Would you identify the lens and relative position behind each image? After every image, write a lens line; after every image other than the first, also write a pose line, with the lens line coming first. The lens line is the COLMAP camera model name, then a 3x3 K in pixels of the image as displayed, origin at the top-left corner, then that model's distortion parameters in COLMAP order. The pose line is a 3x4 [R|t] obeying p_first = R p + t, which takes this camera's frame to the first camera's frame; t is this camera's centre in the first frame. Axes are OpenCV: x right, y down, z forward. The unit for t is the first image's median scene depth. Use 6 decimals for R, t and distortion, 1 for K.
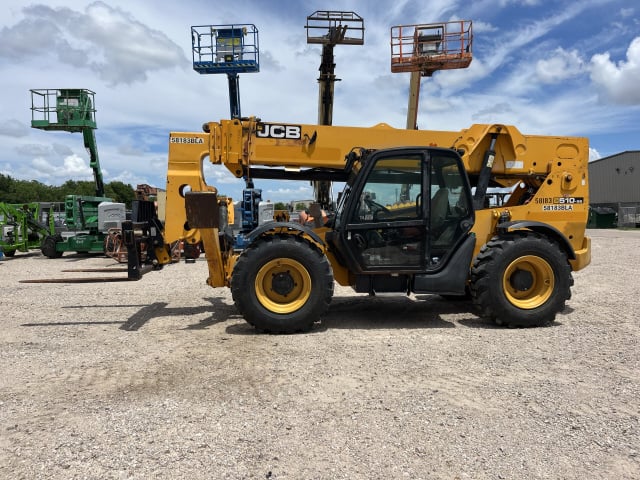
lens RADIAL K [[491.1, 0, 310.3], [0, 491.1, 248.1], [0, 0, 1]] dist [0.010312, -0.000963]
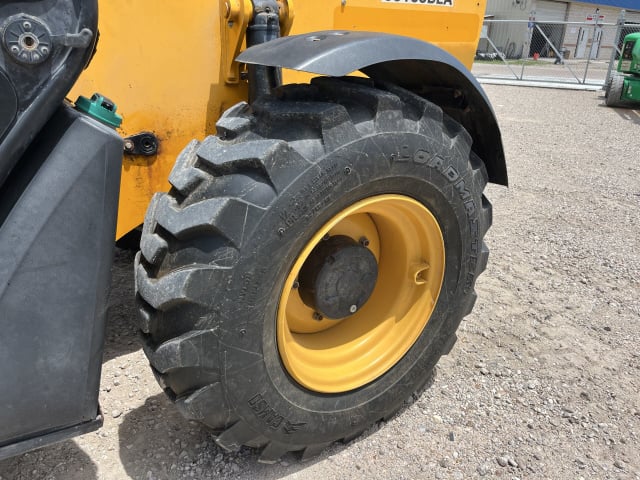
lens RADIAL K [[486.4, 0, 318.1], [0, 486.4, 244.2], [0, 0, 1]] dist [0.059963, -0.096472]
pose [[0.878149, -0.157375, 0.451761, 0.285612], [-0.001018, 0.943723, 0.330734, -0.036075], [-0.478387, -0.290894, 0.828569, 0.745348]]
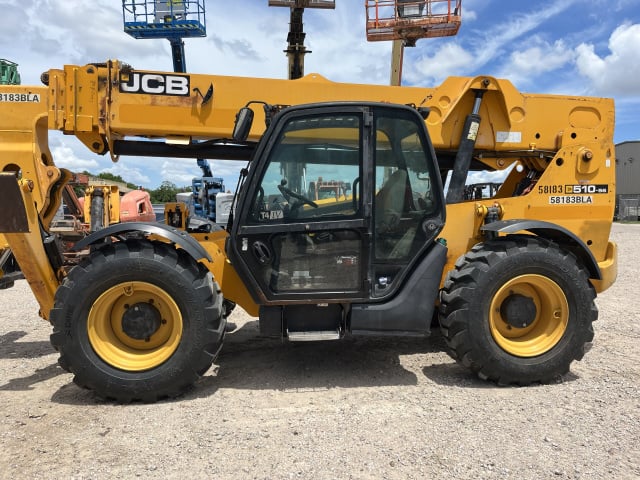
lens RADIAL K [[486.4, 0, 318.1], [0, 486.4, 244.2], [0, 0, 1]] dist [0.059963, -0.096472]
pose [[0.999822, -0.000902, 0.018844, 0.142474], [0.000734, 0.999960, 0.008937, -0.027393], [-0.018851, -0.008922, 0.999782, 0.334191]]
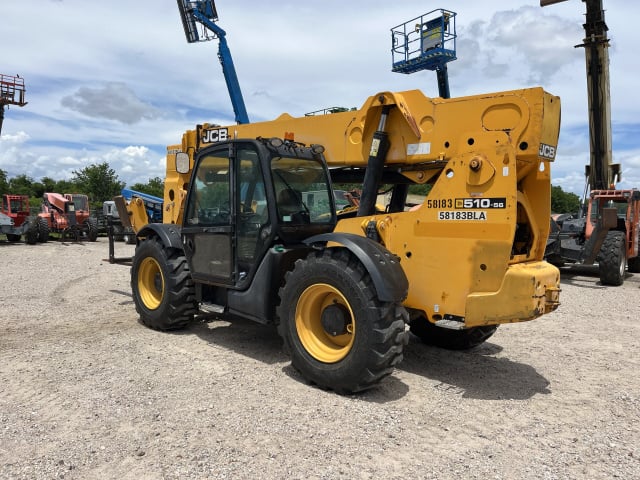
lens RADIAL K [[488.9, 0, 328.6], [0, 488.9, 246.0], [0, 0, 1]] dist [0.021003, 0.000094]
pose [[0.669434, 0.064768, -0.740042, 0.861755], [-0.070759, 0.997222, 0.023268, -0.048960], [0.739494, 0.036789, 0.672158, 0.498358]]
